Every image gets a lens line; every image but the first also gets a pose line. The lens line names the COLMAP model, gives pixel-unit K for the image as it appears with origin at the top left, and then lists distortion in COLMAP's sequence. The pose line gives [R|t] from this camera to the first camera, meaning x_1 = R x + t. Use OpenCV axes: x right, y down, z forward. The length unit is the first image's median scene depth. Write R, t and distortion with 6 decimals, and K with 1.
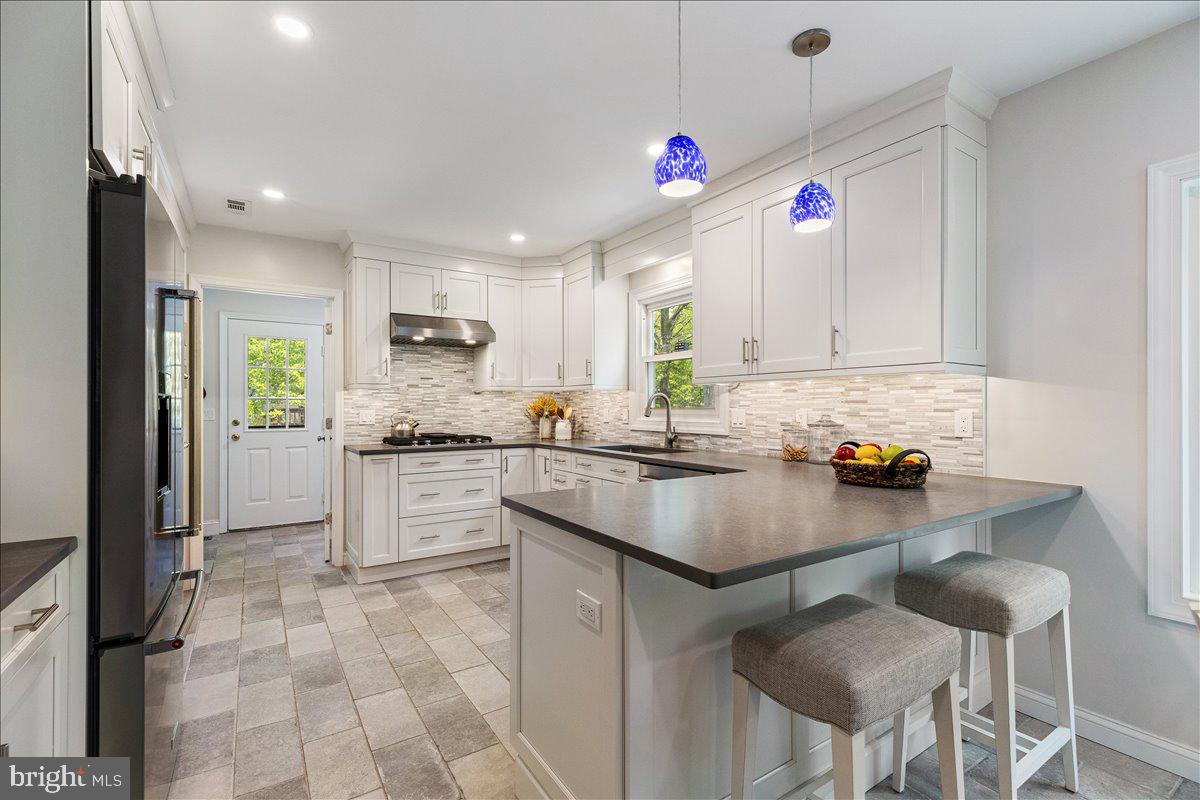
lens RADIAL K [[537.2, 0, 601.0], [0, 537.2, 398.5], [0, 0, 1]] dist [0.000621, 0.000114]
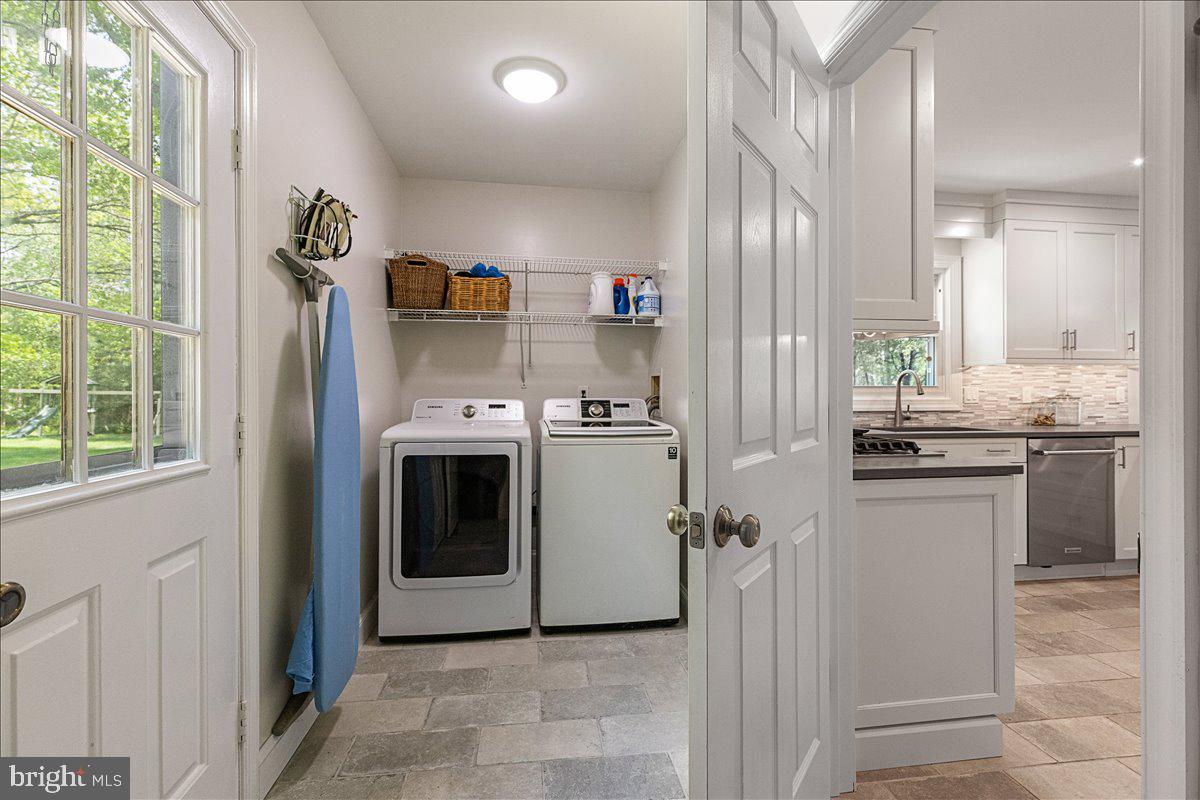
lens RADIAL K [[536.1, 0, 596.9], [0, 536.1, 391.8], [0, 0, 1]] dist [0.002778, 0.000256]
pose [[0.426996, 0.002191, 0.904251, -1.179175], [-0.011788, 0.999926, 0.003143, 0.037087], [-0.904177, -0.012001, 0.426990, 1.289670]]
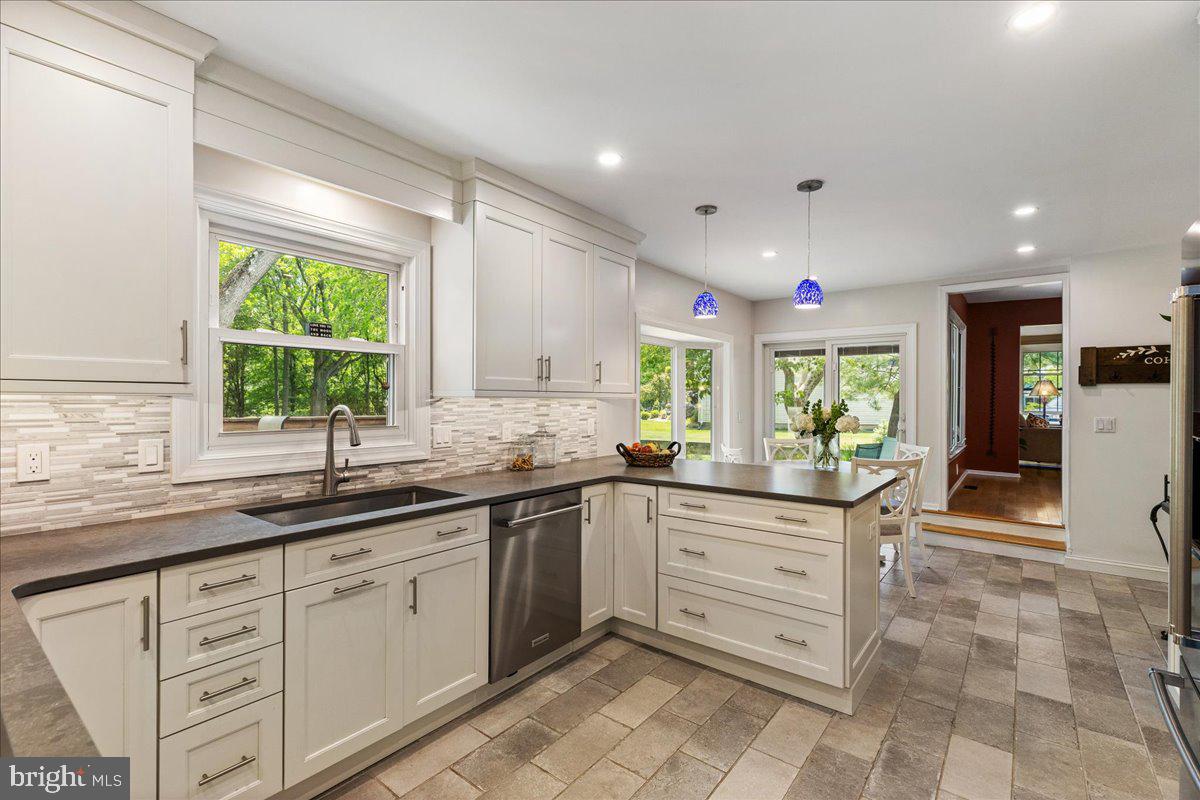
lens RADIAL K [[537.2, 0, 601.0], [0, 537.2, 398.5], [0, 0, 1]] dist [0.000621, 0.000114]
pose [[-0.324316, 0.001952, 0.945947, -0.654239], [-0.017344, 0.999817, -0.008009, -0.021448], [-0.945790, -0.019004, -0.324223, 1.085745]]
